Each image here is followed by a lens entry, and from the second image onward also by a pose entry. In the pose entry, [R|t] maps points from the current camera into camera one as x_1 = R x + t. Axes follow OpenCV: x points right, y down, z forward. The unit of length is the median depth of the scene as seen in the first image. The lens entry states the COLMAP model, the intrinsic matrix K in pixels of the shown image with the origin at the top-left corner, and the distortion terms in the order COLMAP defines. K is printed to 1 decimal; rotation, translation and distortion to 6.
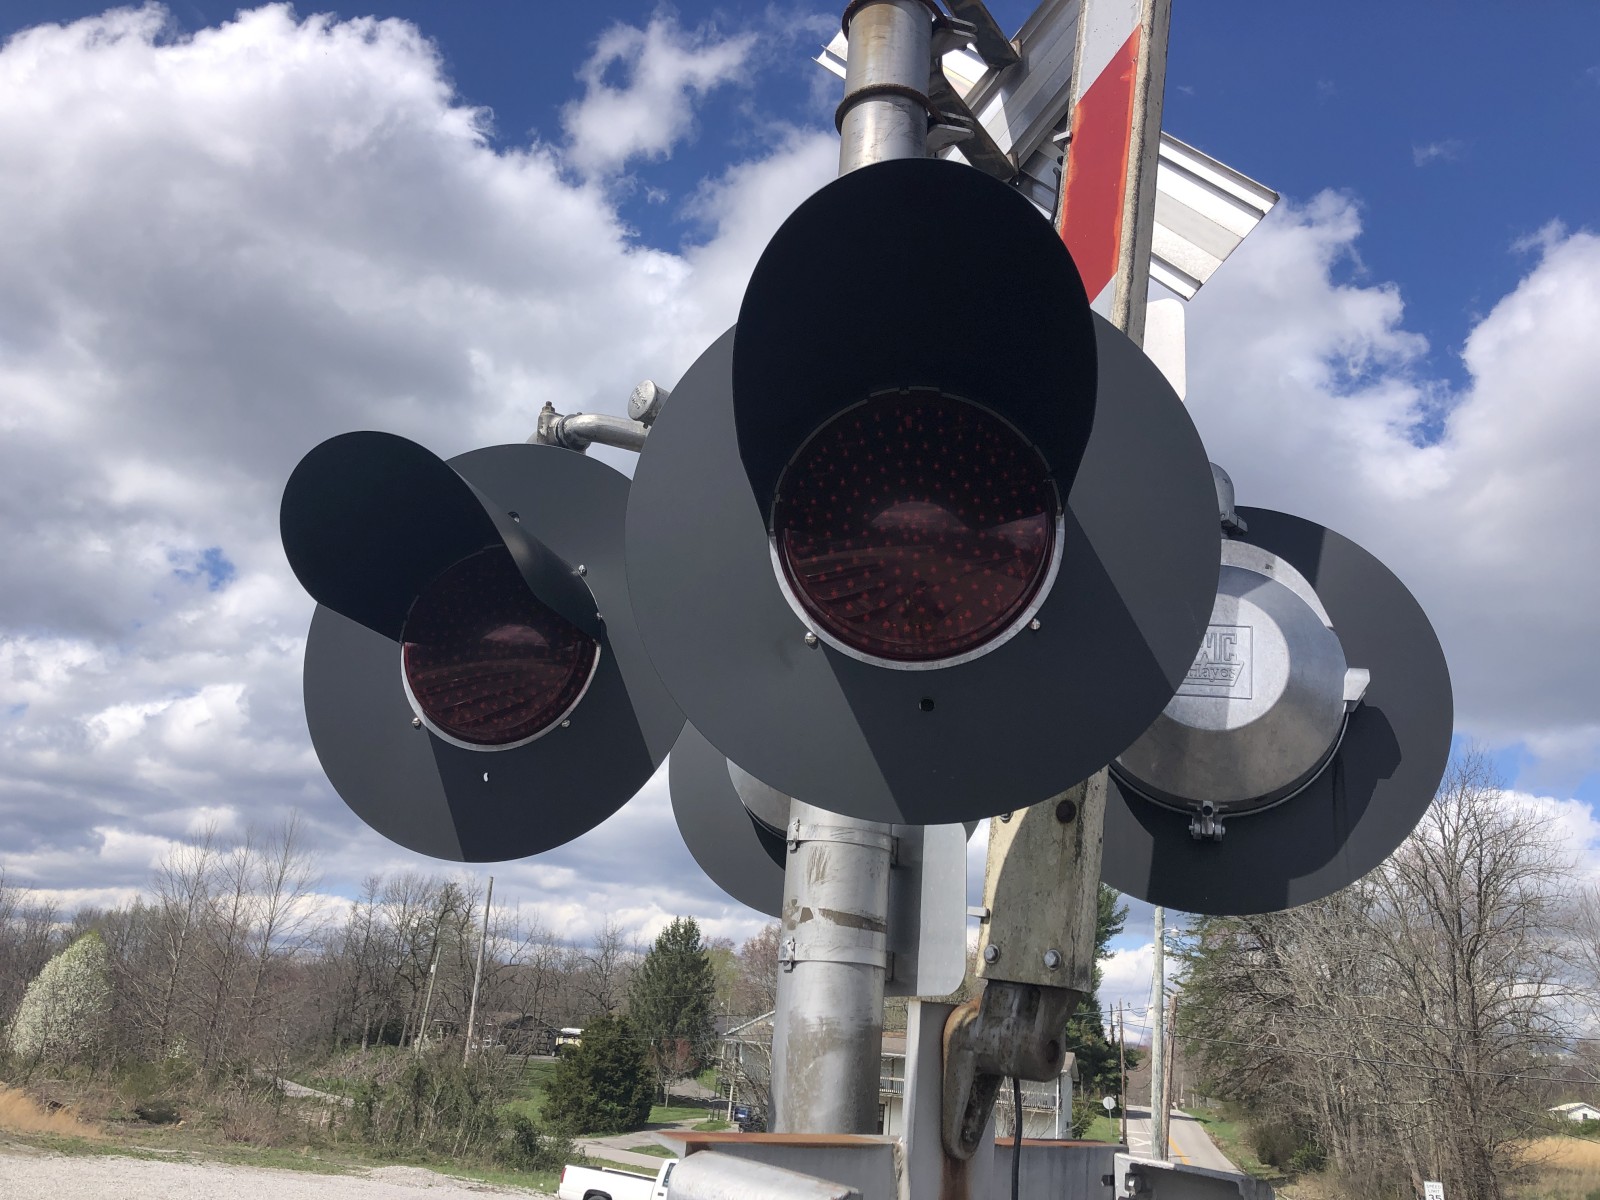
lens RADIAL K [[1276.7, 0, 800.0], [0, 1276.7, 600.0], [0, 0, 1]] dist [0.009629, -0.000686]
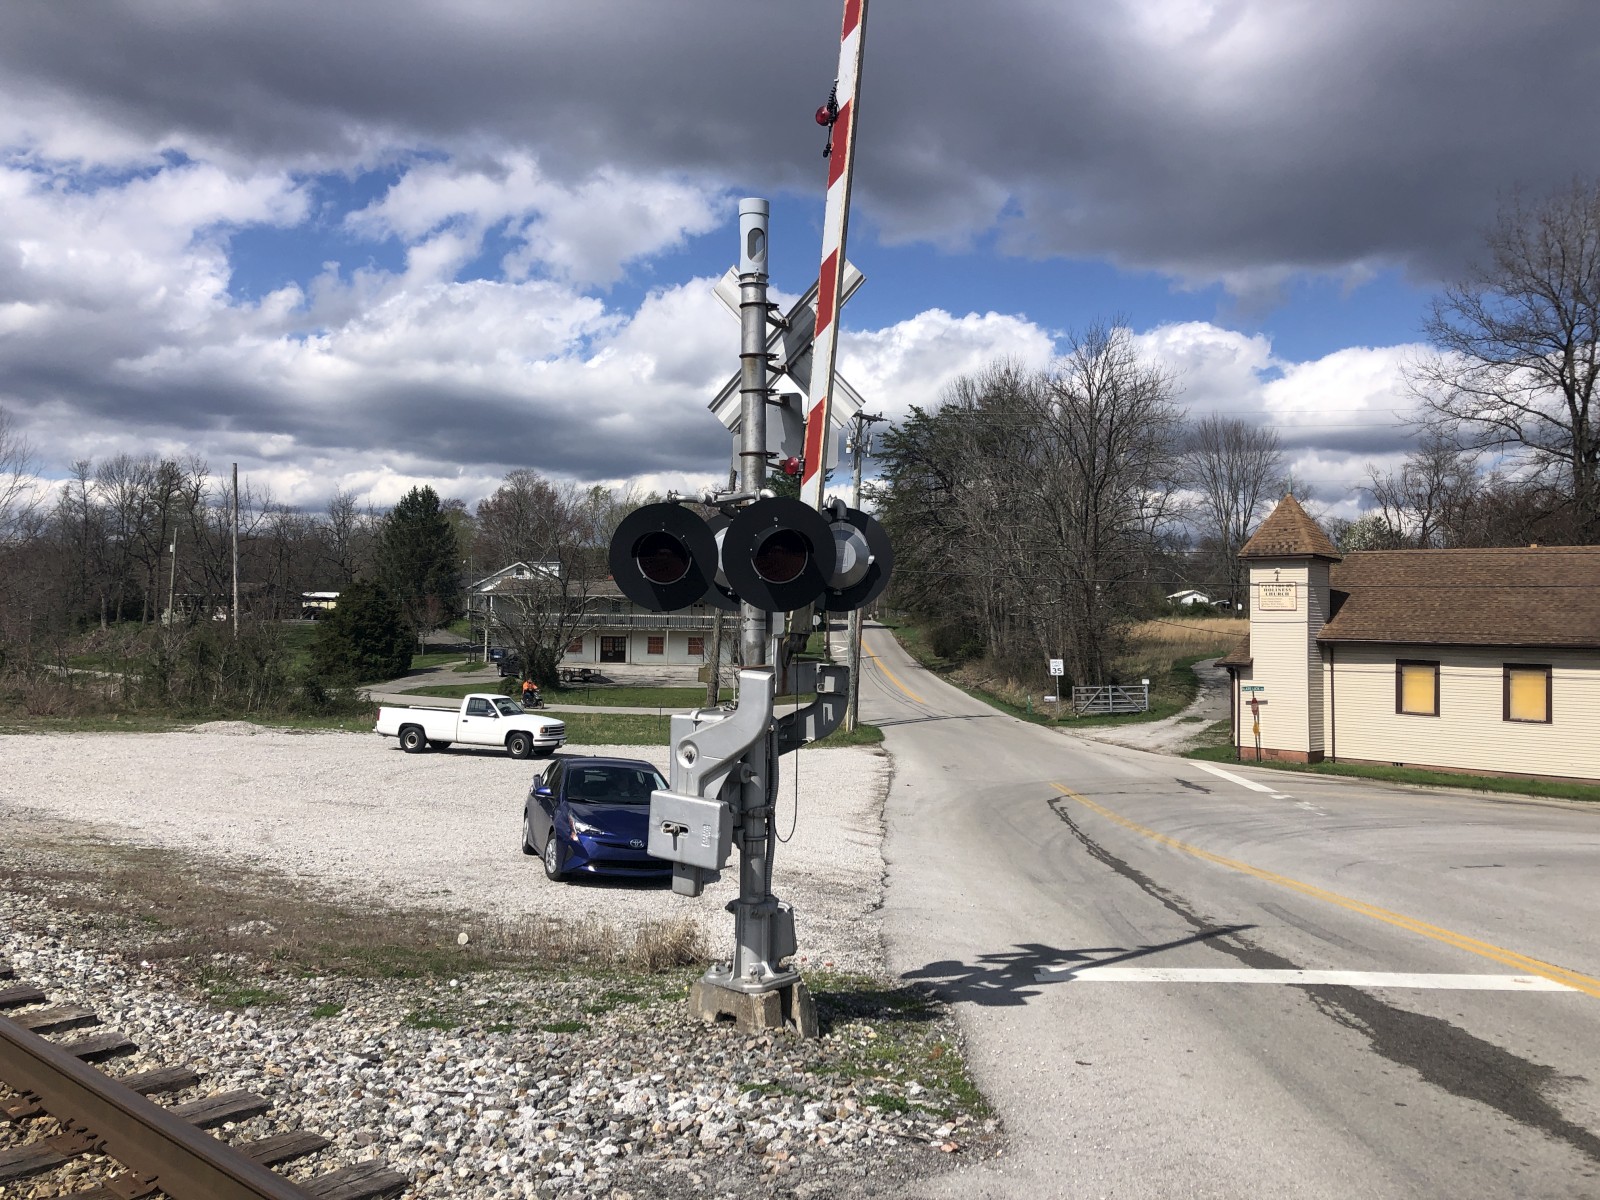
lens RADIAL K [[1276.7, 0, 800.0], [0, 1276.7, 600.0], [0, 0, 1]] dist [0.009629, -0.000686]
pose [[0.975306, -0.073931, 0.208116, -0.675334], [-0.002305, 0.938850, 0.344320, -1.227378], [-0.220845, -0.336297, 0.915495, -2.801749]]
